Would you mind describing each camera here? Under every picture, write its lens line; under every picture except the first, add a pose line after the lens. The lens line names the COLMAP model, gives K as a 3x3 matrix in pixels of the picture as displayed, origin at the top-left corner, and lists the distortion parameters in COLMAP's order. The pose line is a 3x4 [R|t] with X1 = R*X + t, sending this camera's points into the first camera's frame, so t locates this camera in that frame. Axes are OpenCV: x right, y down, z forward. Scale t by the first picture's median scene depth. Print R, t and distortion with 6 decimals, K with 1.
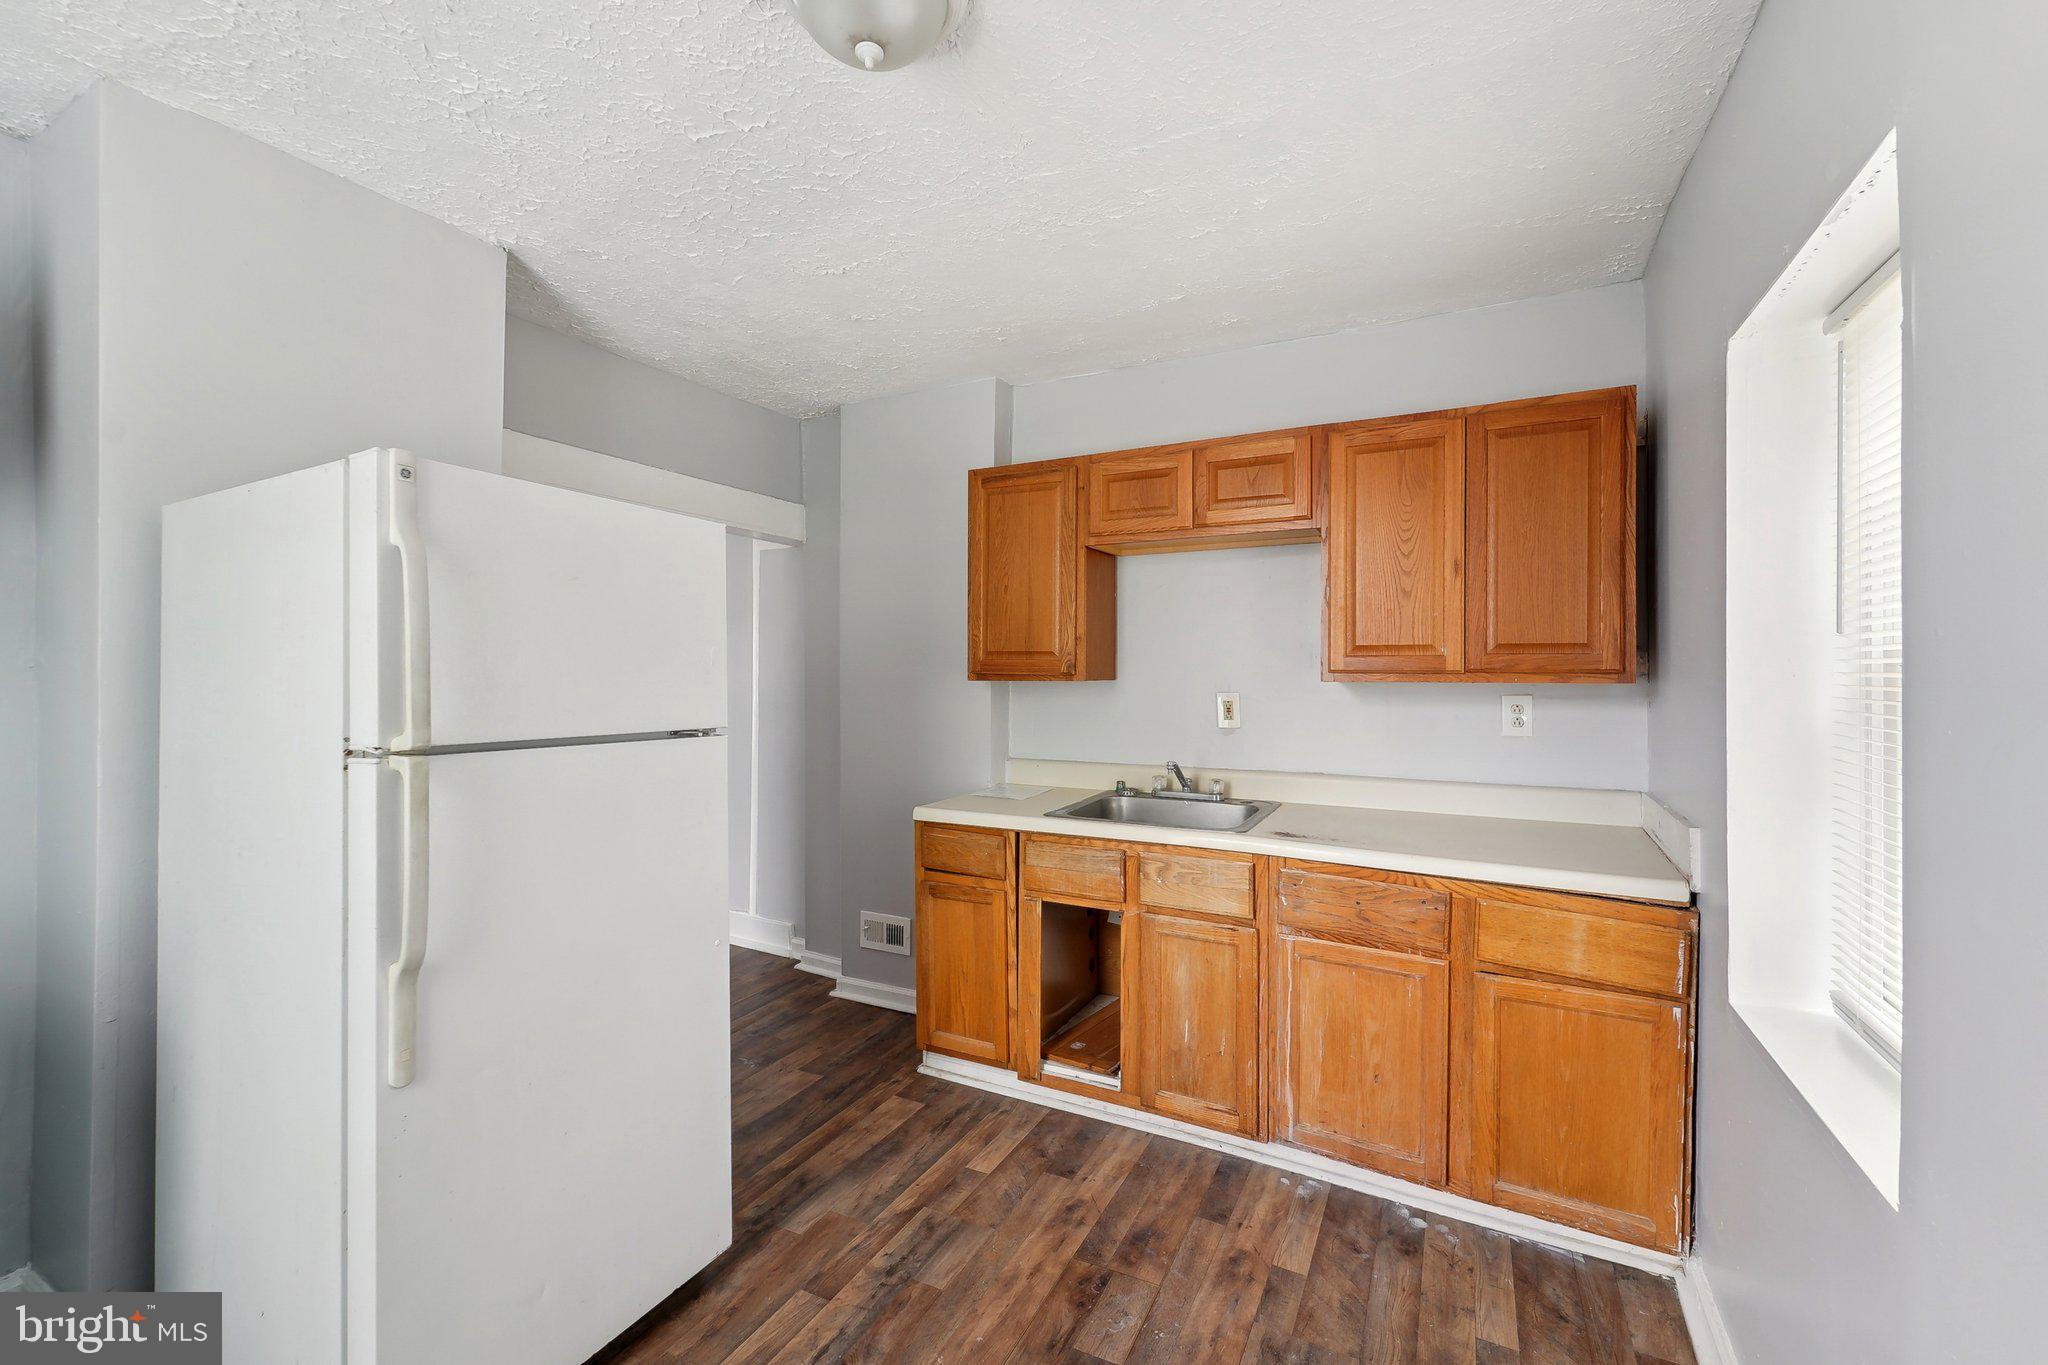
lens RADIAL K [[842.6, 0, 1029.4], [0, 842.6, 673.1], [0, 0, 1]] dist [-0.000668, -0.001463]
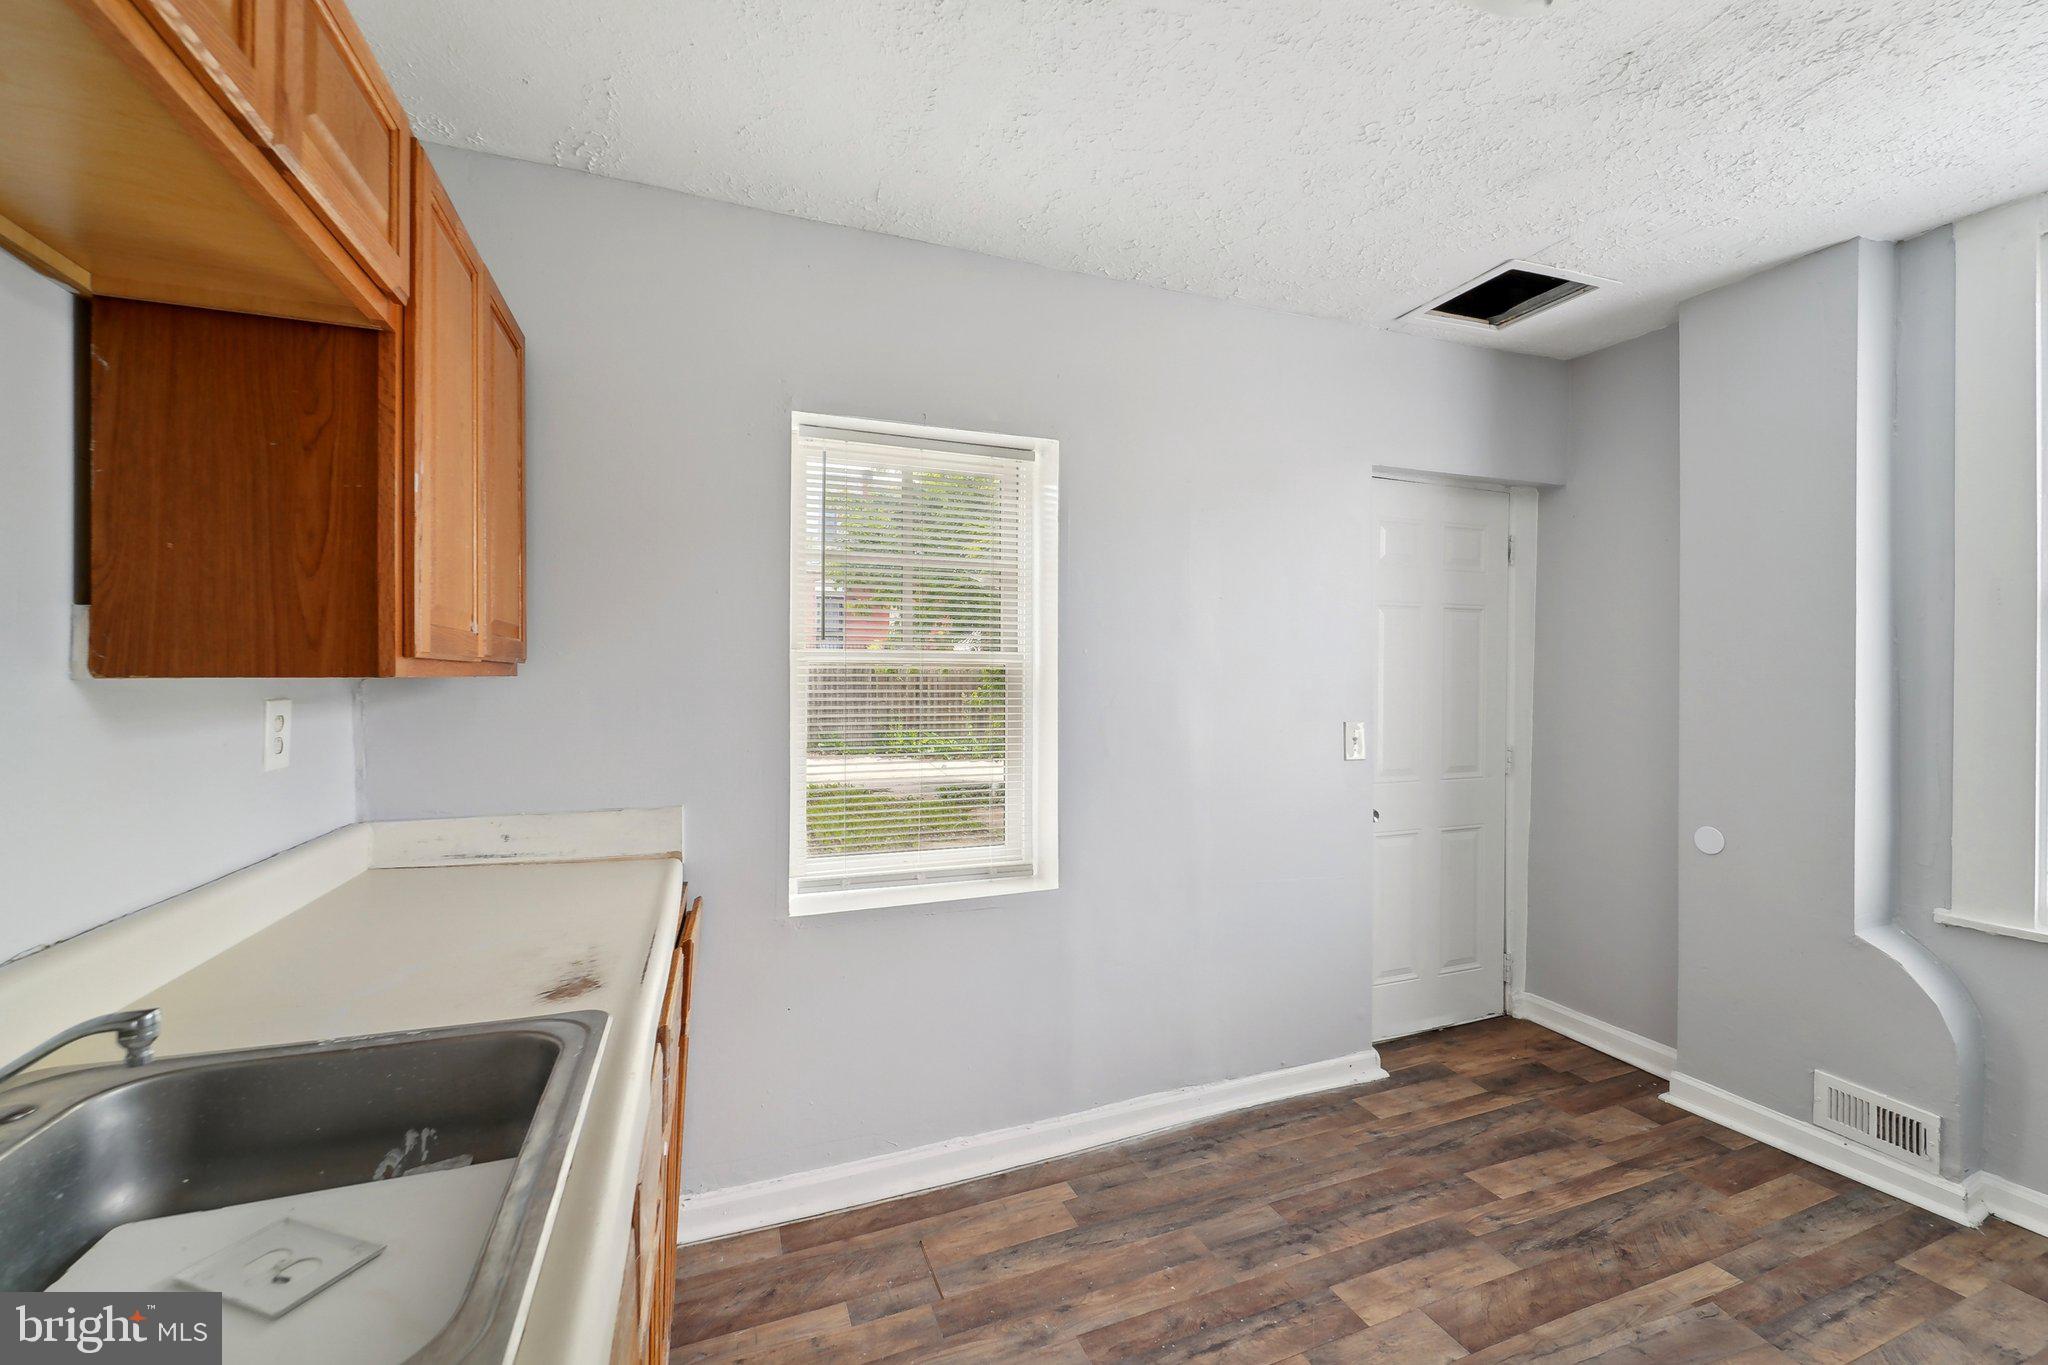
lens RADIAL K [[842.6, 0, 1046.0], [0, 842.6, 679.9], [0, 0, 1]] dist [-0.000668, -0.001463]
pose [[-0.756753, 0.000032, 0.653701, -0.353580], [-0.007023, 0.999942, -0.008178, 0.024462], [-0.653663, -0.010780, -0.756709, 1.879969]]
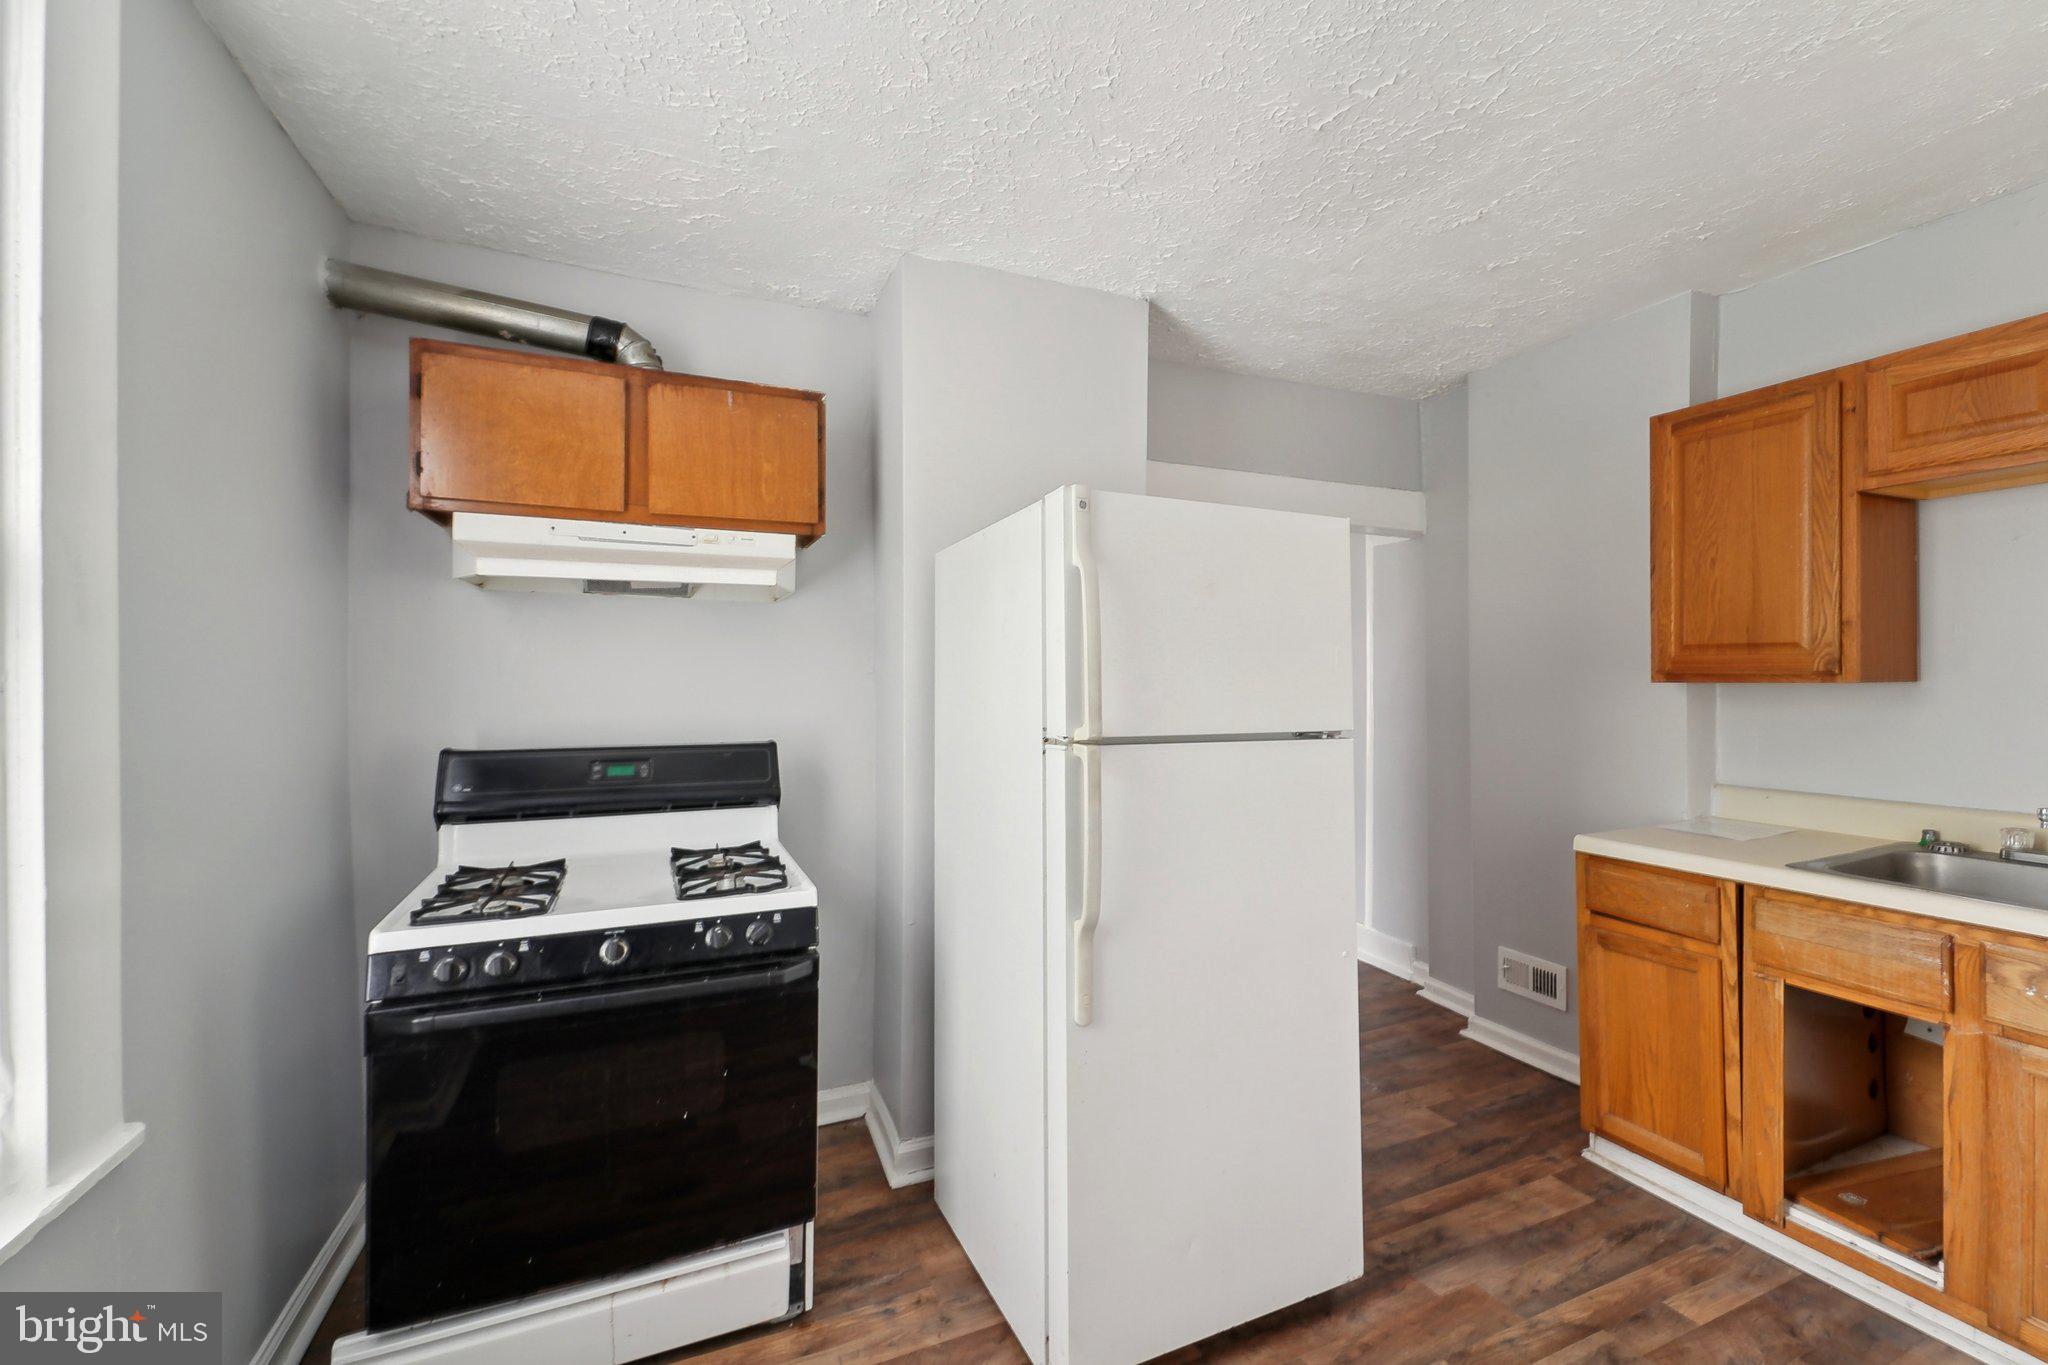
lens RADIAL K [[842.6, 0, 1033.8], [0, 842.6, 682.5], [0, 0, 1]] dist [-0.000668, -0.001463]
pose [[0.778251, -0.000772, -0.627953, -0.034235], [0.004082, 0.999984, 0.003830, 0.004081], [0.627940, -0.005544, 0.778242, 0.023957]]
